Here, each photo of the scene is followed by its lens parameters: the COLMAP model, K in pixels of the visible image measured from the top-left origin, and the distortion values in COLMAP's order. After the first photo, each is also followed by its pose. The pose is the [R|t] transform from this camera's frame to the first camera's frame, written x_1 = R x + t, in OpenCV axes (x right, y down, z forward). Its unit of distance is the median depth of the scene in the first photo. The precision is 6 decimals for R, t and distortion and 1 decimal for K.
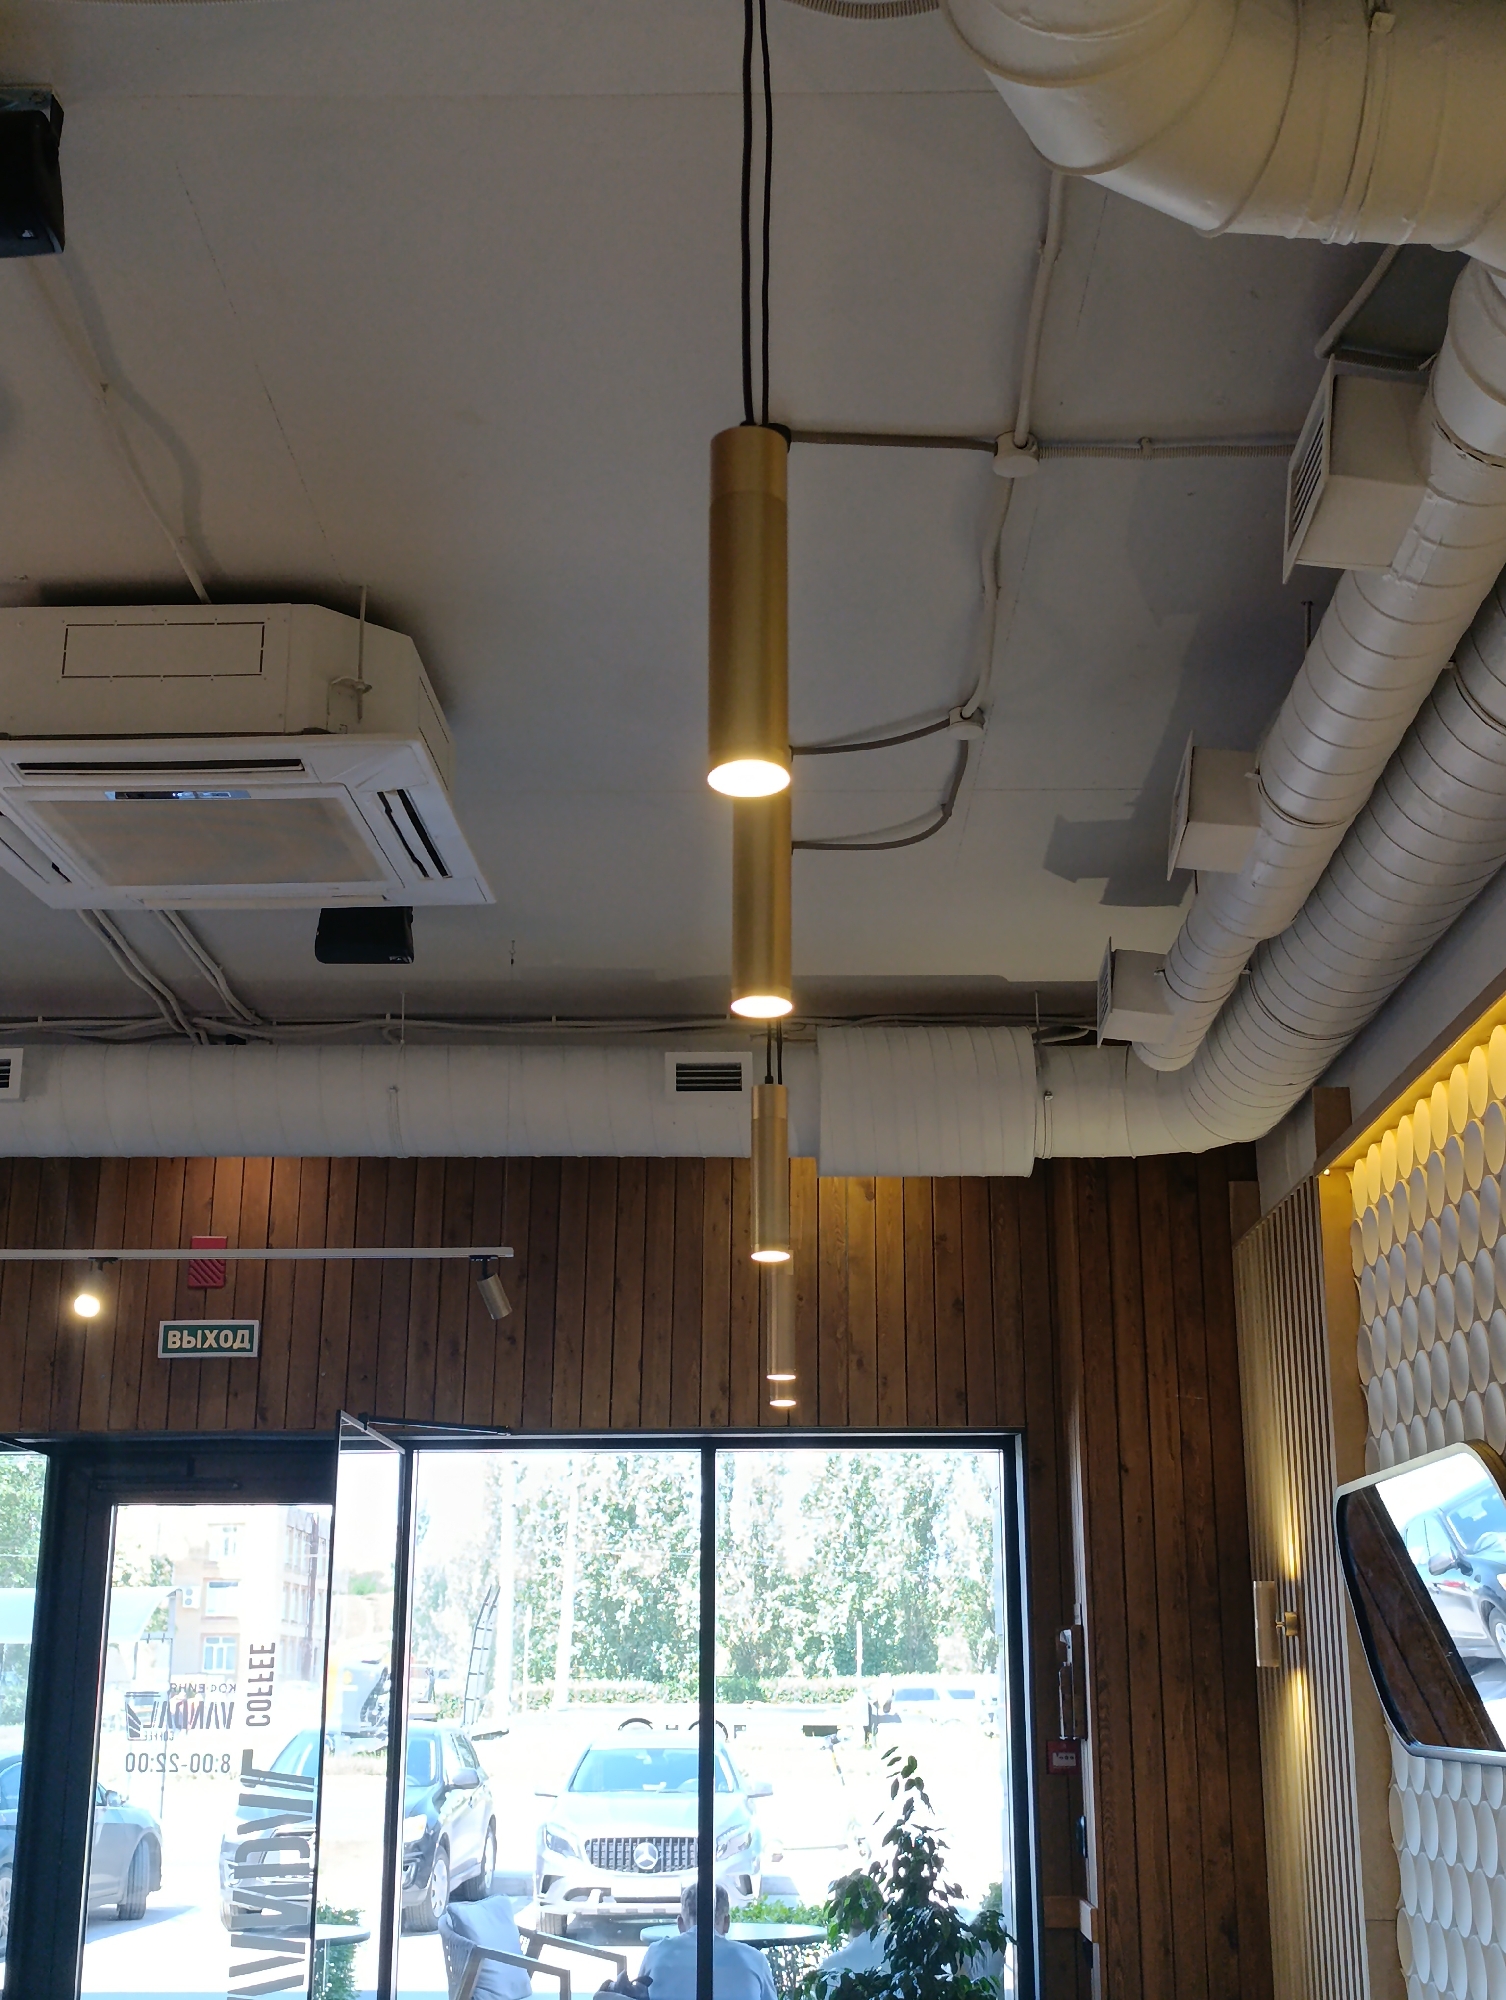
lens RADIAL K [[2352.2, 0, 753.0], [0, 2352.2, 1000.0], [0, 0, 1]] dist [0.017449, 0.029367]
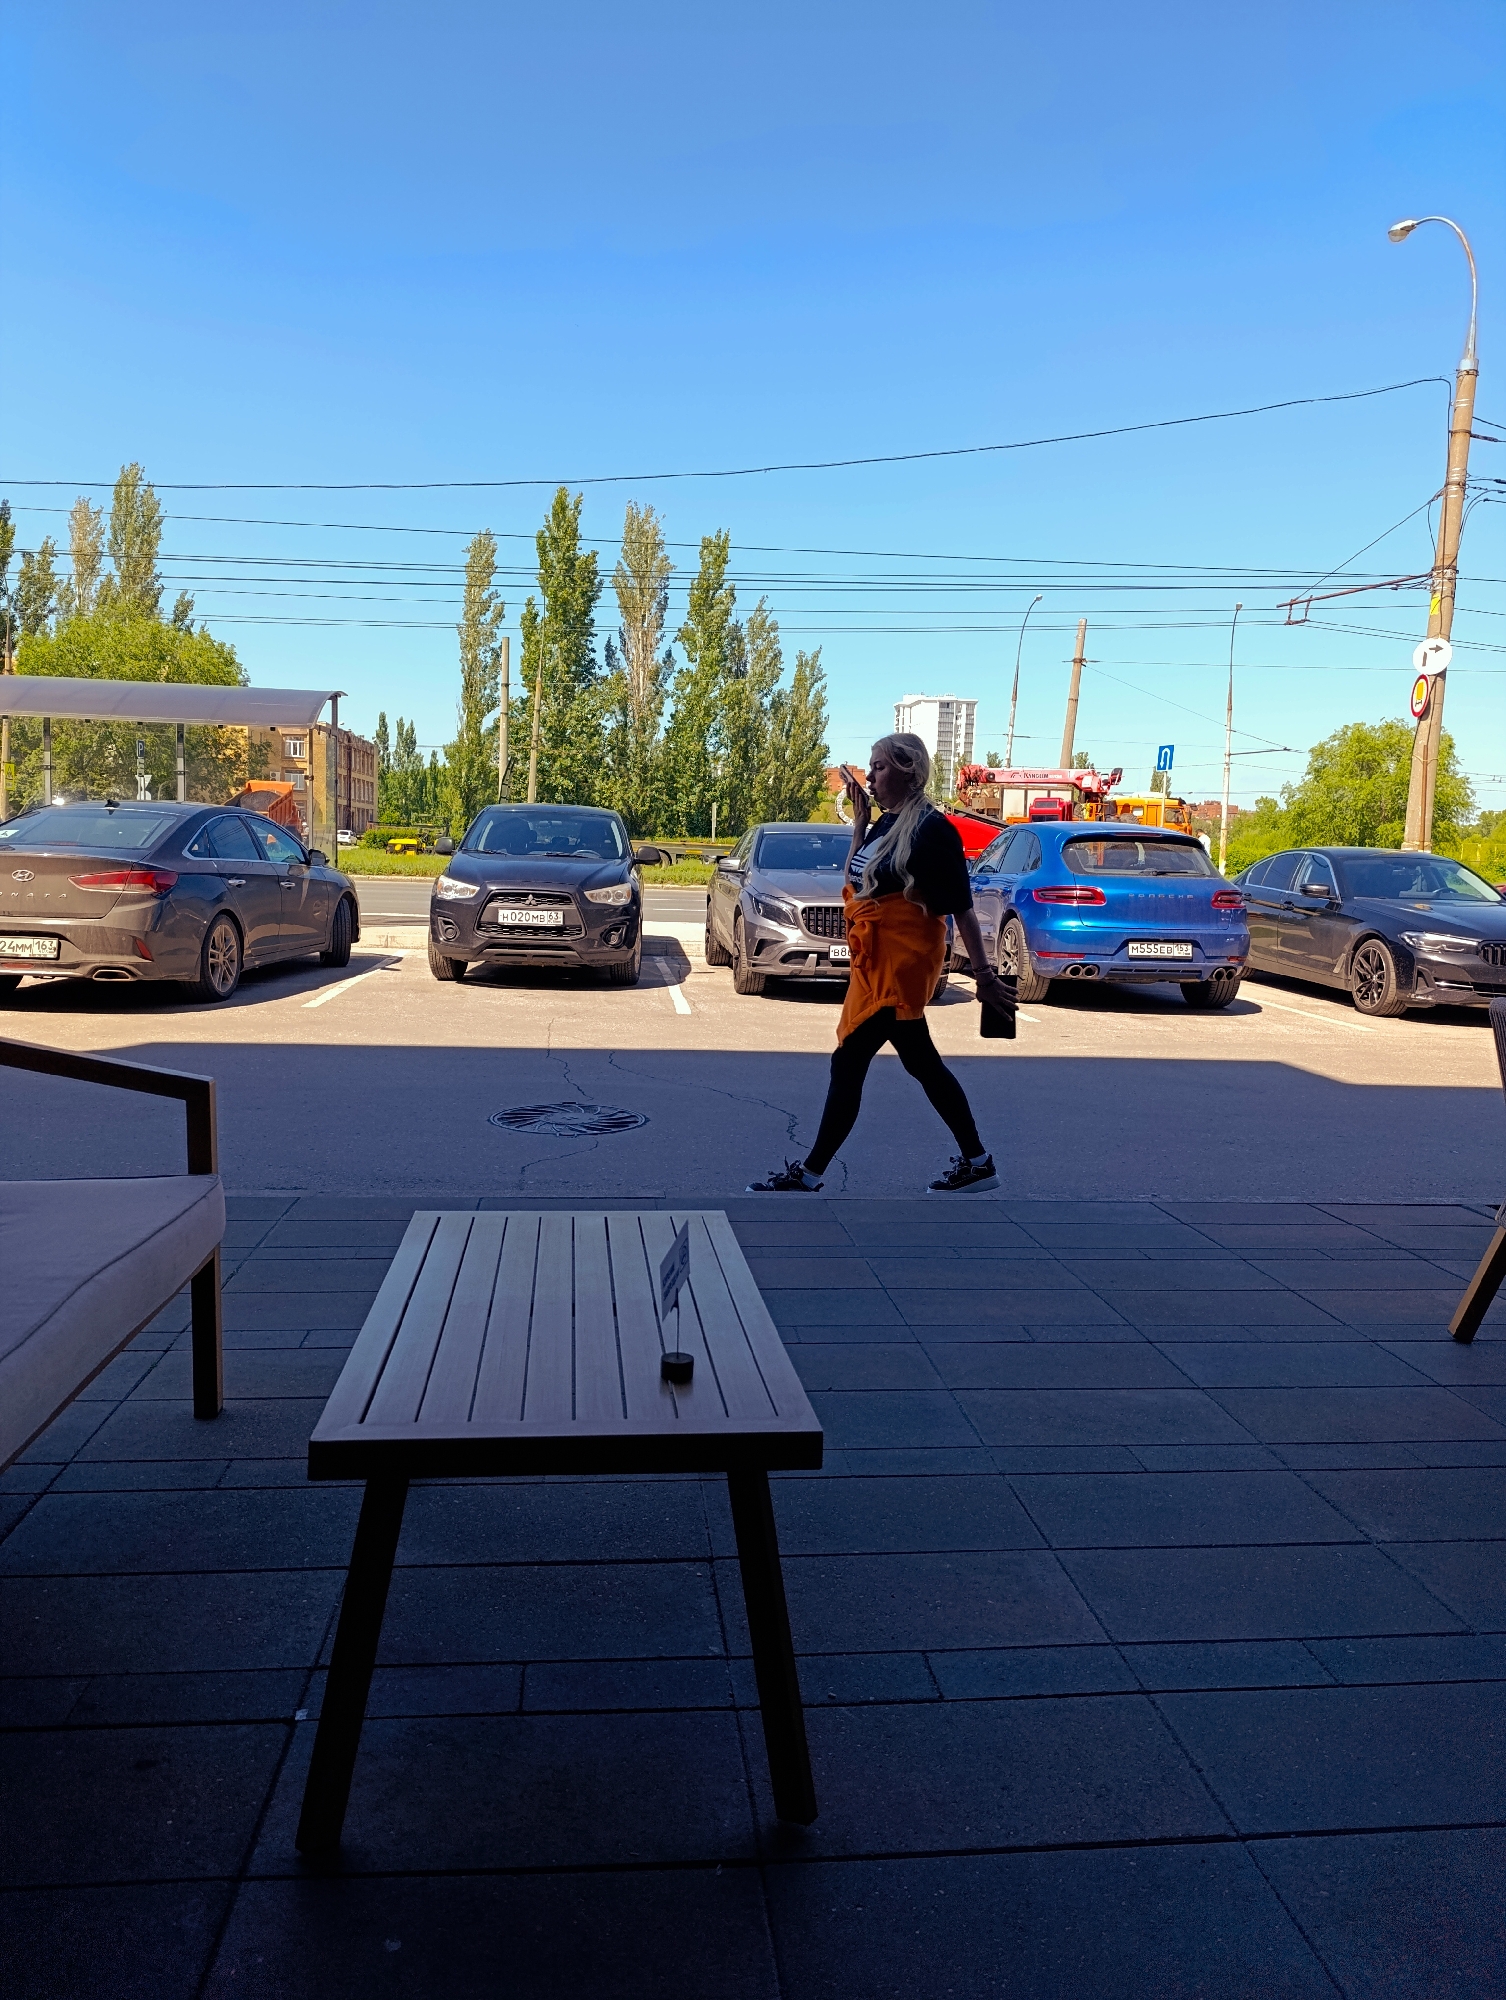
lens RADIAL K [[1336.2, 0, 753.0], [0, 1336.2, 1000.0], [0, 0, 1]] dist [0.013440, -0.003336]
pose [[0.992187, 0.026833, 0.121841, -0.144680], [-0.071482, 0.922674, 0.378896, 0.151544], [-0.102253, -0.384645, 0.917383, 0.394252]]
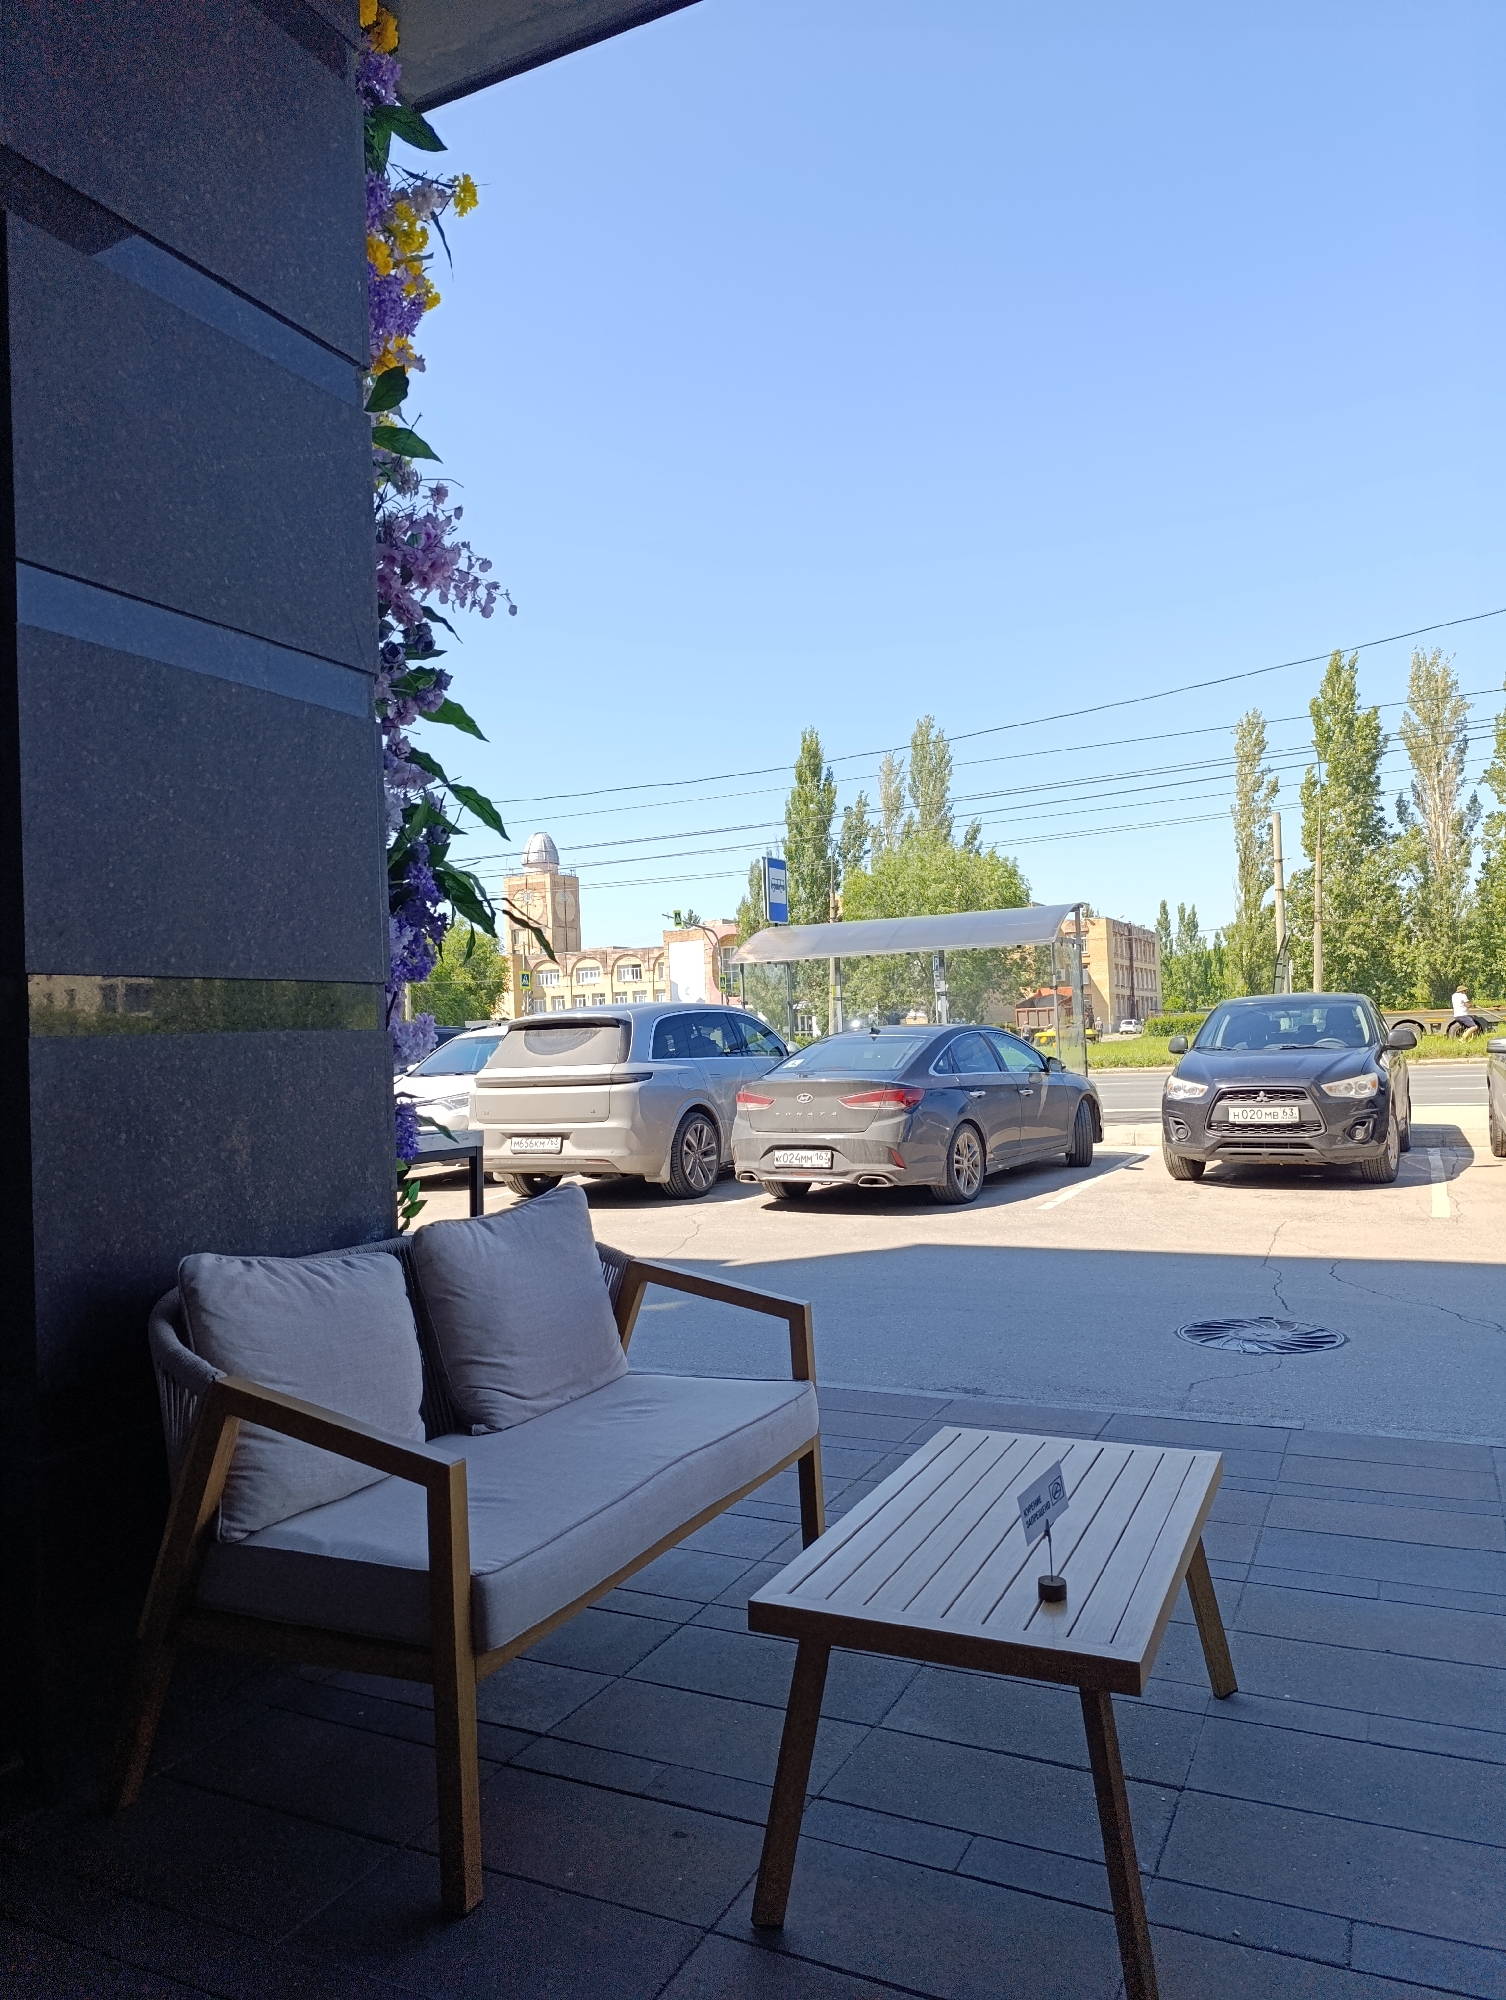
lens RADIAL K [[1345.9, 0, 753.0], [0, 1345.9, 1000.0], [0, 0, 1]] dist [-0.002105, -0.003971]
pose [[0.898726, -0.041040, -0.436585, -0.115980], [0.152840, 0.962495, 0.224151, 0.139296], [0.411012, -0.268179, 0.871292, 0.381160]]
